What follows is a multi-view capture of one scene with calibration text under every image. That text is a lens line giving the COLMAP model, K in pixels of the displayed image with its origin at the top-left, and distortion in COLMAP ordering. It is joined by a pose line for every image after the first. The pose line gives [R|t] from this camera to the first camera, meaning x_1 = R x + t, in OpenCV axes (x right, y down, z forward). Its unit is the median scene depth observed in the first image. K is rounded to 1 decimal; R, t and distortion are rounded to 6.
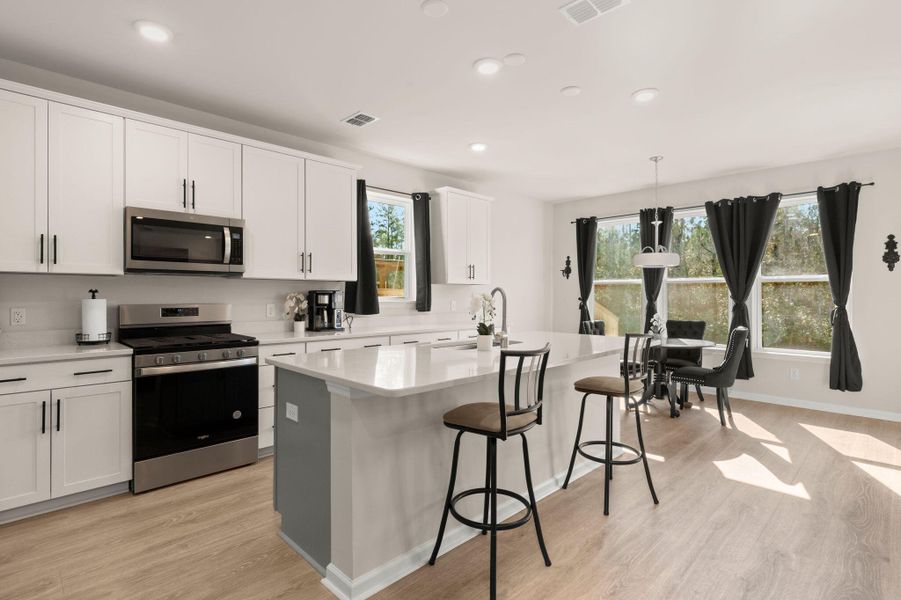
lens RADIAL K [[438.0, 0, 450.5], [0, 438.0, 300.0], [0, 0, 1]] dist [0.000066, 0.000159]
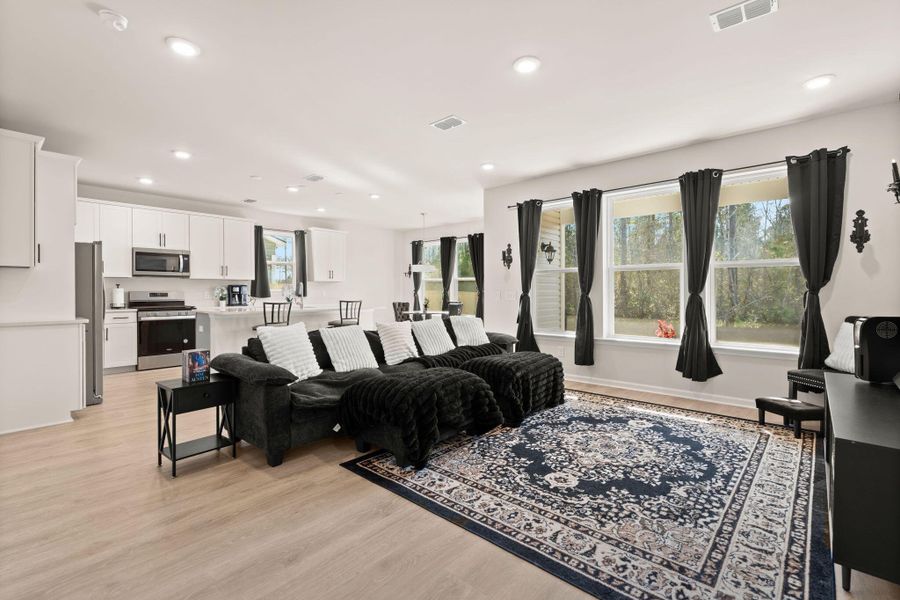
lens RADIAL K [[410.2, 0, 448.1], [0, 410.2, 296.6], [0, 0, 1]] dist [0.002460, 0.000402]
pose [[0.998629, -0.002742, 0.052266, 0.551560], [0.002686, 0.999996, 0.001135, 0.030668], [-0.052269, -0.000993, 0.998633, -0.860796]]
